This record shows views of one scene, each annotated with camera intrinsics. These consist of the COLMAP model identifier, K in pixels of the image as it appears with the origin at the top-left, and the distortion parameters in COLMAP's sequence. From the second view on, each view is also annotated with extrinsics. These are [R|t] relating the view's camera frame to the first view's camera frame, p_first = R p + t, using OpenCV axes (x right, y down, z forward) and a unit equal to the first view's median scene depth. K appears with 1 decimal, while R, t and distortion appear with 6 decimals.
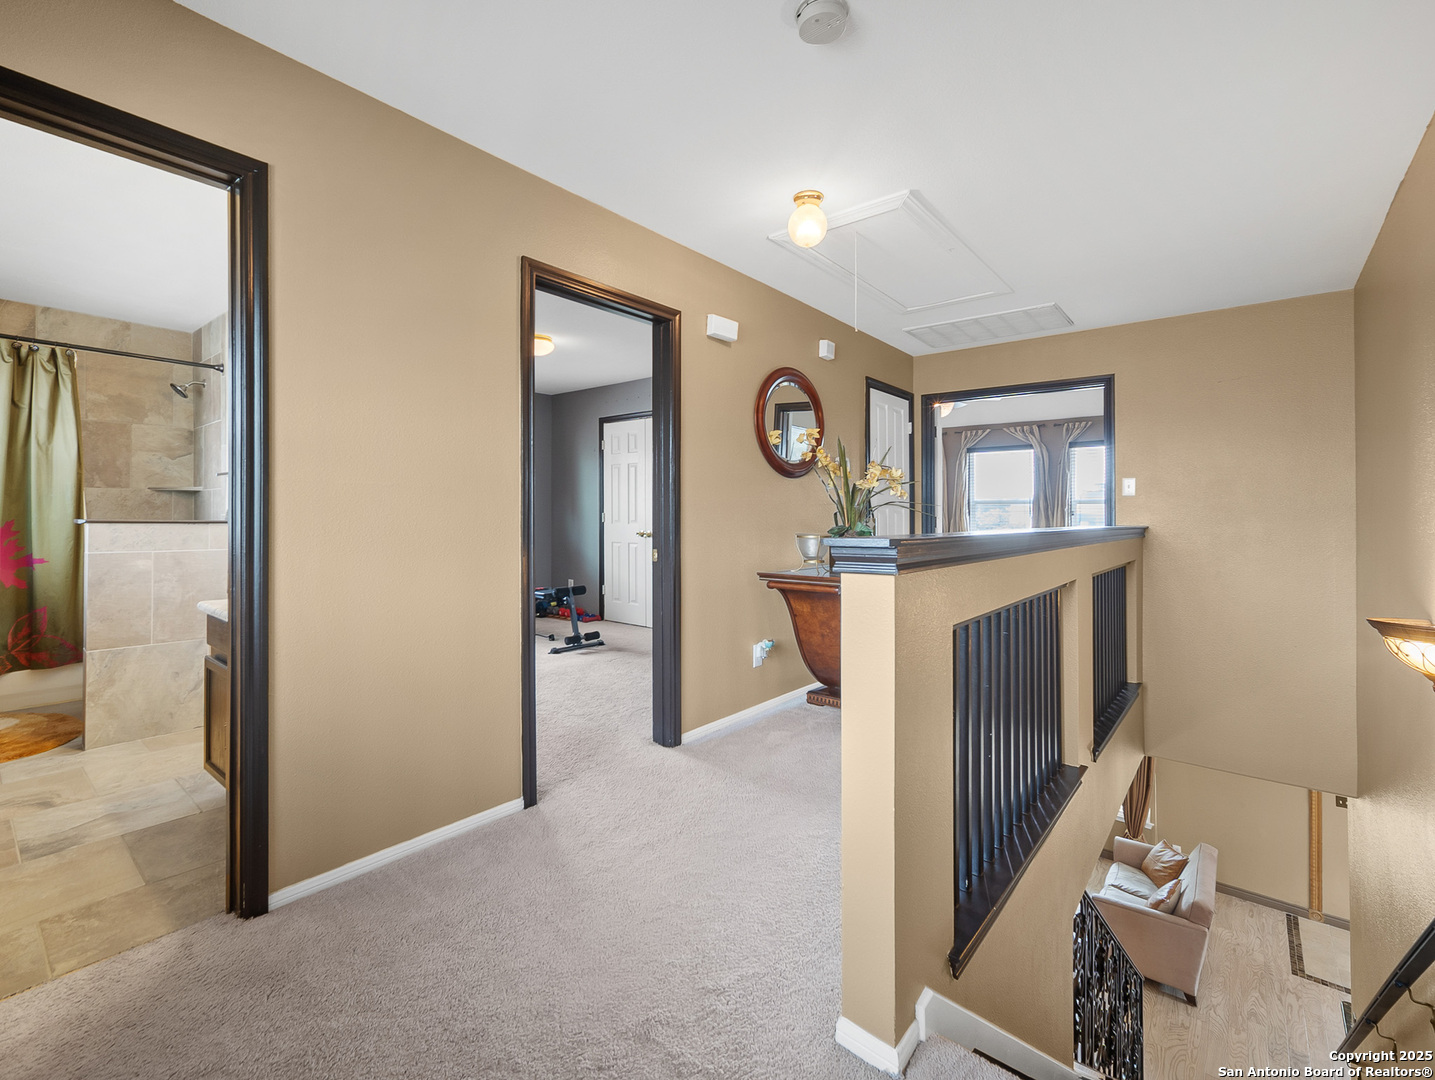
lens RADIAL K [[652.5, 0, 760.2], [0, 652.5, 510.4], [0, 0, 1]] dist [-0.012743, 0.001488]
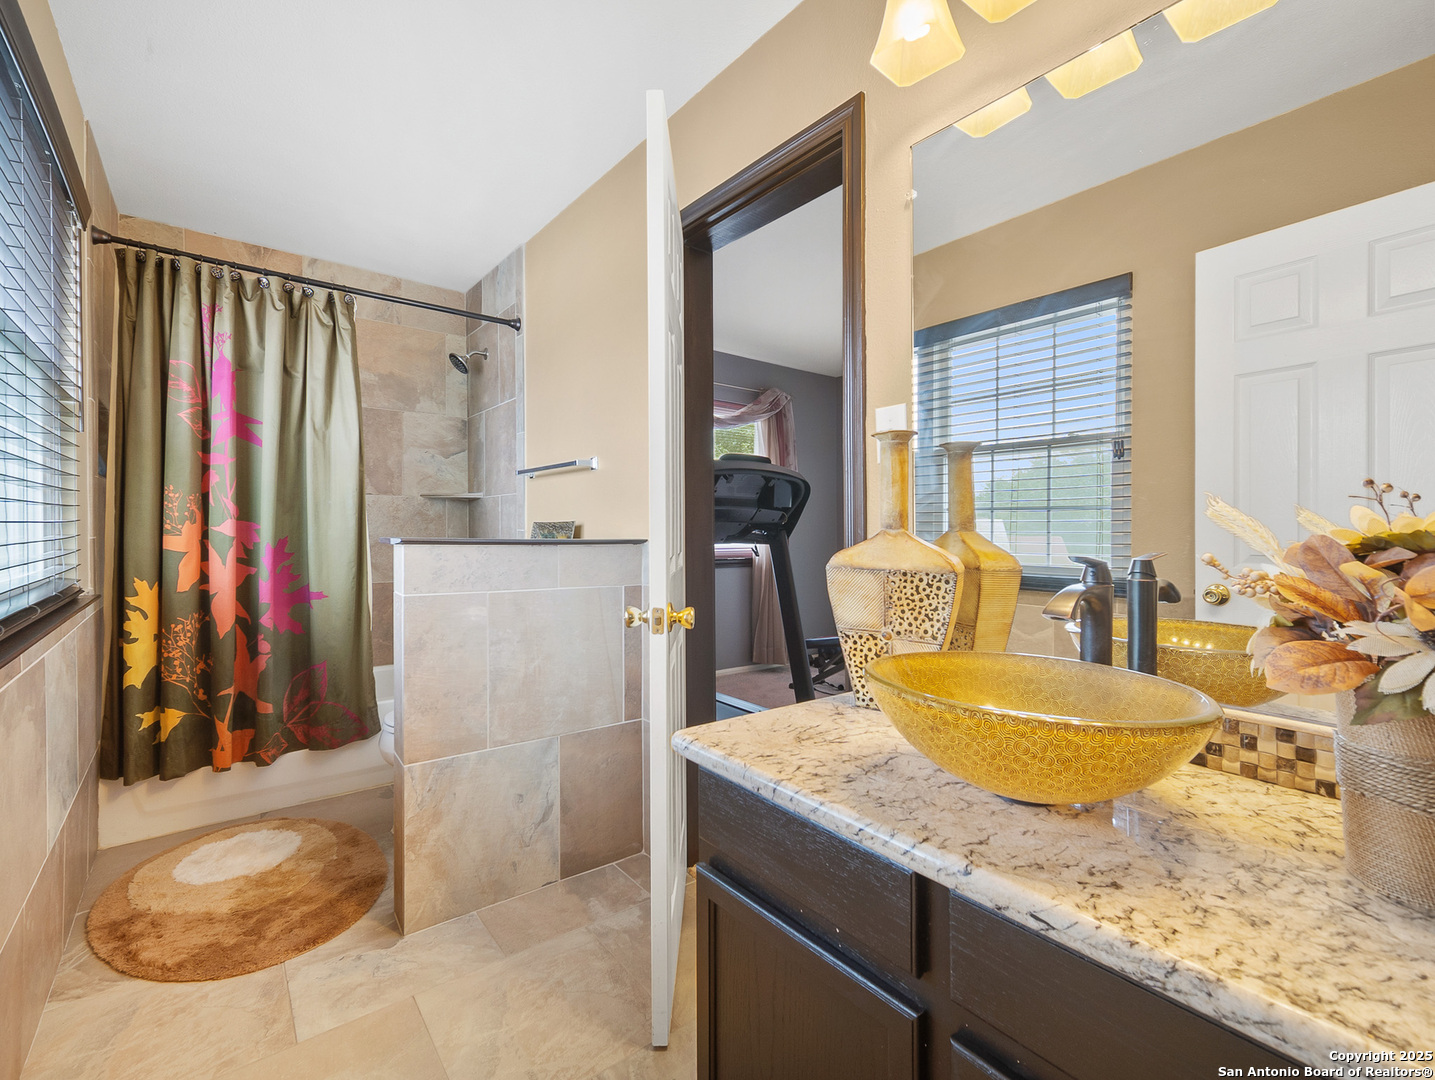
lens RADIAL K [[652.5, 0, 720.4], [0, 652.5, 536.2], [0, 0, 1]] dist [-0.012743, 0.001488]
pose [[0.970851, 0.005140, -0.239630, -0.515760], [-0.001476, 0.999879, 0.015470, 0.002486], [0.239681, -0.014666, 0.970741, 0.412366]]
